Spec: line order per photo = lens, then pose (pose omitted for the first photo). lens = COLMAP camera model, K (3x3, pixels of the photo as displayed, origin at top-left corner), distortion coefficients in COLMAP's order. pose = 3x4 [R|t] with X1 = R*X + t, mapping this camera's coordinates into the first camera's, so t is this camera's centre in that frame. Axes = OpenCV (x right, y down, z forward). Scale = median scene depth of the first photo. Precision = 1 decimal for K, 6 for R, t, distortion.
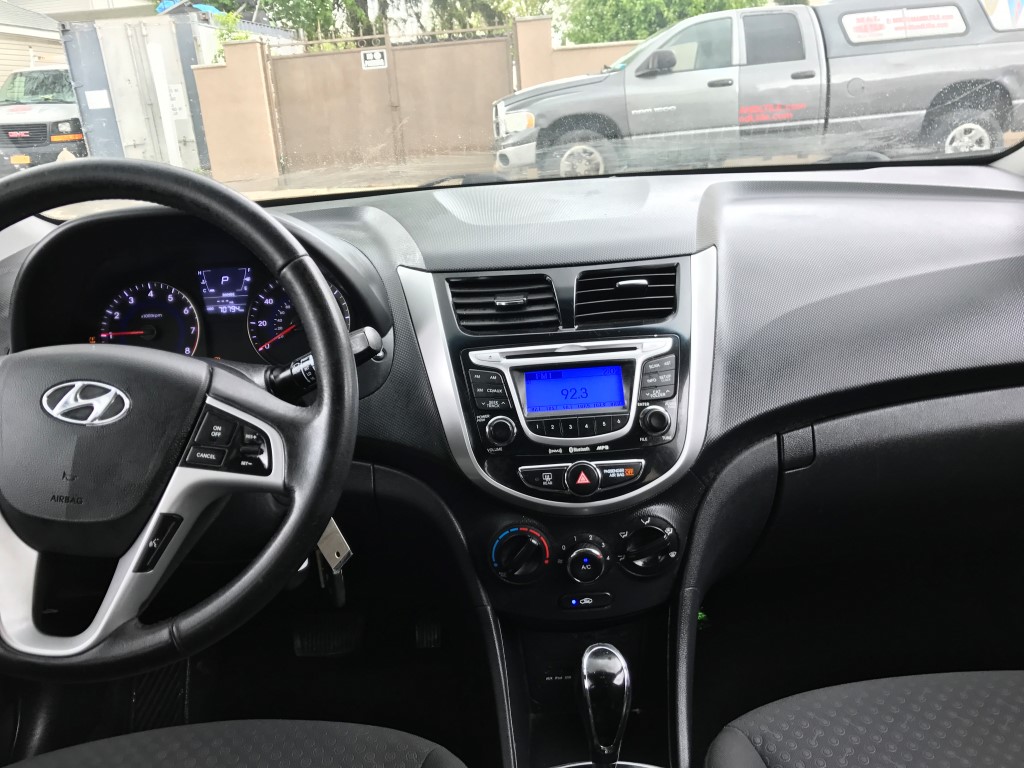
lens RADIAL K [[827.3, 0, 512.5], [0, 827.3, 380.4], [0, 0, 1]] dist [0.008961, 0.000890]
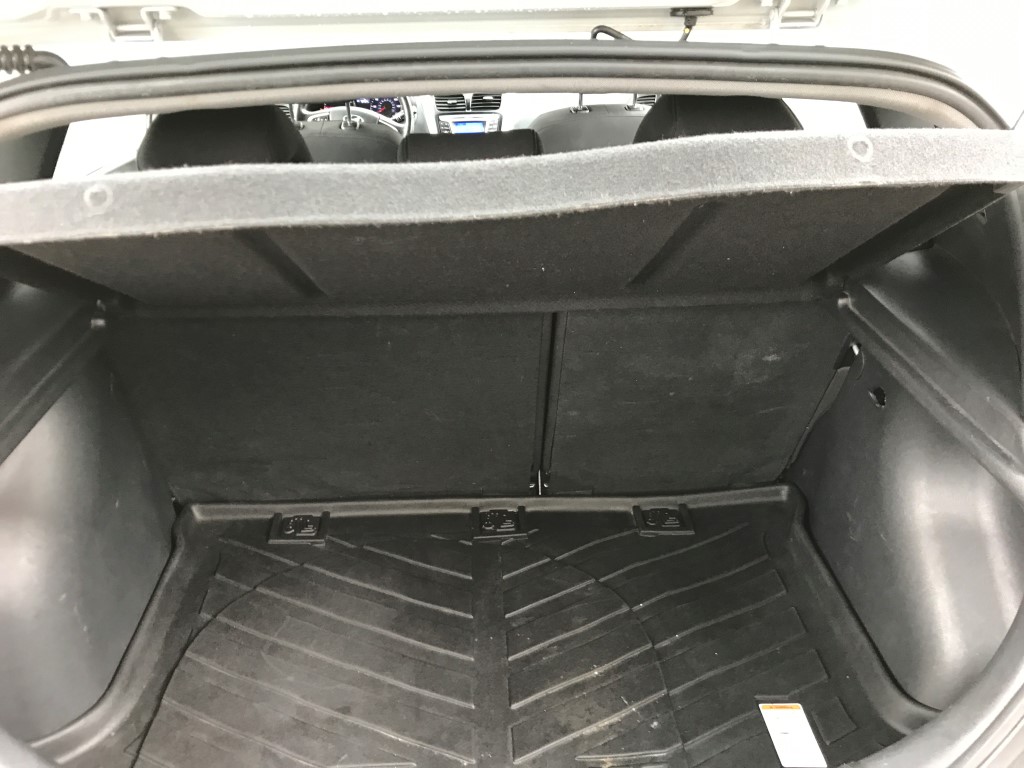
lens RADIAL K [[827.3, 0, 511.8], [0, 827.3, 383.7], [0, 0, 1]] dist [0.008961, 0.000890]
pose [[0.999171, 0.033996, 0.022402, 0.179567], [-0.038082, 0.975006, 0.218891, 0.246537], [-0.014400, -0.219562, 0.975492, -2.279402]]
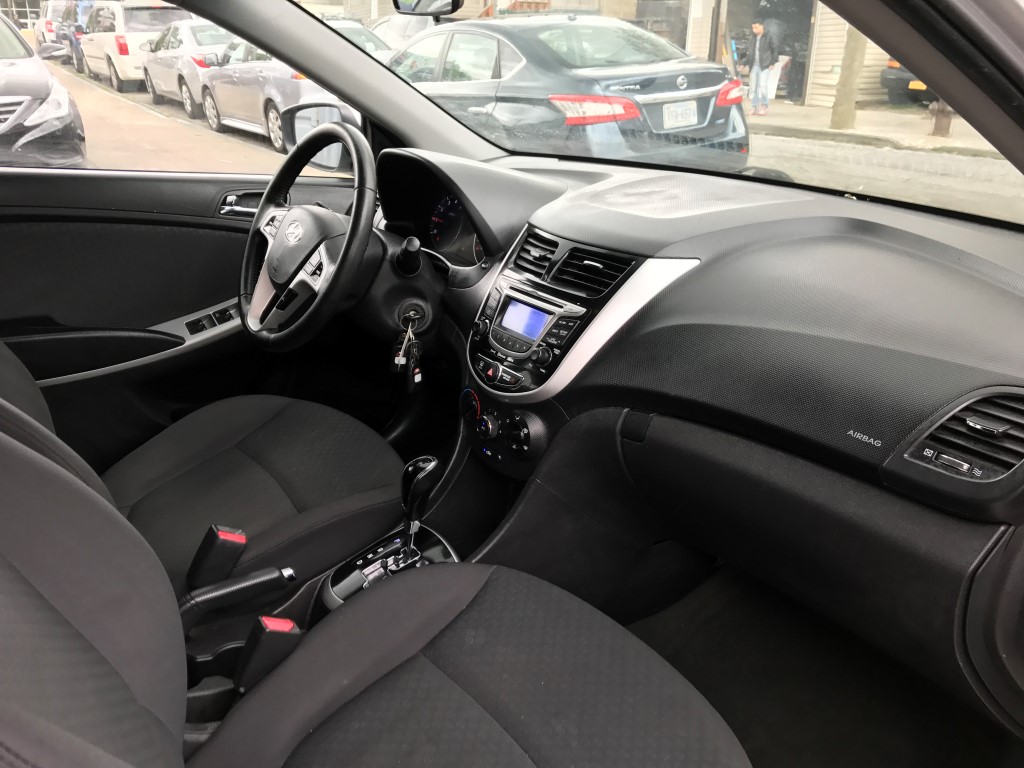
lens RADIAL K [[827.3, 0, 511.7], [0, 827.3, 385.9], [0, 0, 1]] dist [0.008961, 0.000890]
pose [[0.546200, 0.371982, -0.750530, 1.034212], [-0.298118, 0.923649, 0.240828, -0.195566], [0.782810, 0.092207, 0.615391, 0.067984]]
